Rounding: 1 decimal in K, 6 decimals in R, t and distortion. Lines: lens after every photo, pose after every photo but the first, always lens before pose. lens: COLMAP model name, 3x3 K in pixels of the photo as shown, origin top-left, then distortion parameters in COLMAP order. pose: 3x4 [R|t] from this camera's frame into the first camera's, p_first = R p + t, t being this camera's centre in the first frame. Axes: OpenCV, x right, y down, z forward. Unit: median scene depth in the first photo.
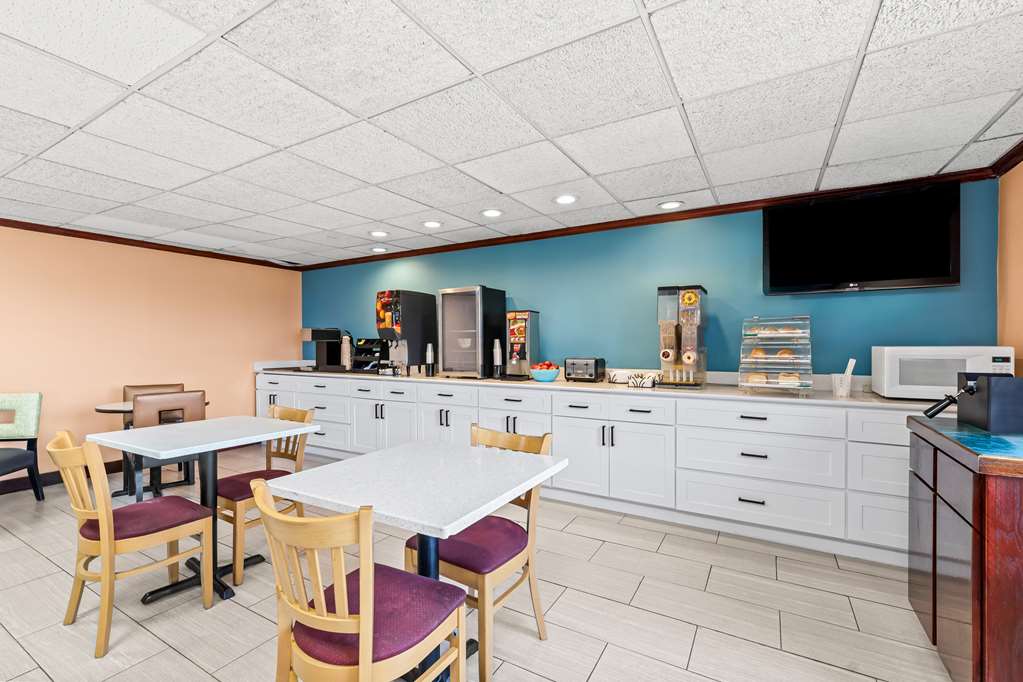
lens RADIAL K [[440.6, 0, 514.5], [0, 440.6, 343.8], [0, 0, 1]] dist [0.000765, -0.002225]
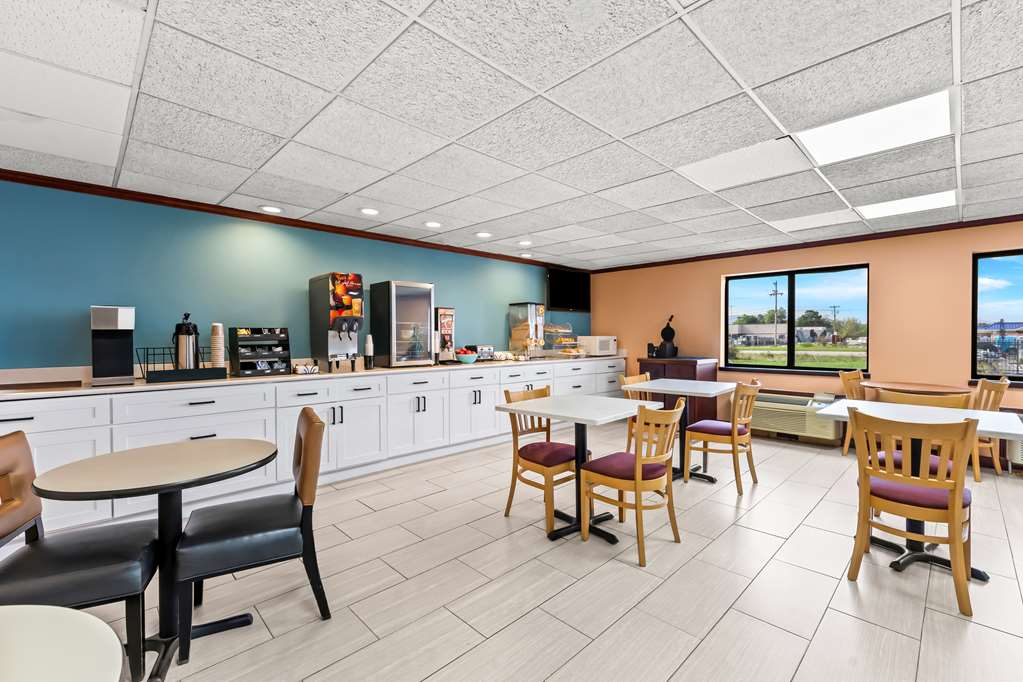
lens RADIAL K [[440.6, 0, 504.7], [0, 440.6, 336.3], [0, 0, 1]] dist [0.000765, -0.002225]
pose [[0.292486, -0.000050, 0.956270, -1.212532], [0.003387, 0.999994, -0.000984, 0.006026], [-0.956264, 0.003527, 0.292485, 0.533076]]
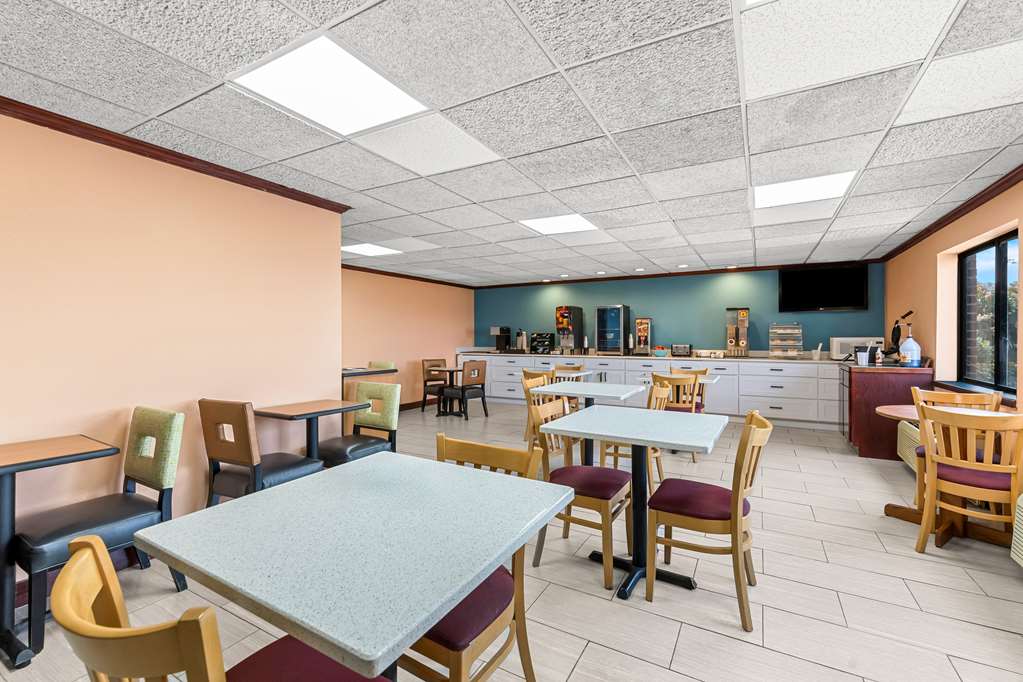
lens RADIAL K [[440.6, 0, 508.0], [0, 440.6, 338.3], [0, 0, 1]] dist [0.000765, -0.002225]
pose [[0.999946, 0.002083, 0.010215, -0.624180], [-0.002082, 0.999998, -0.000075, 0.009855], [-0.010216, 0.000054, 0.999948, -0.903003]]
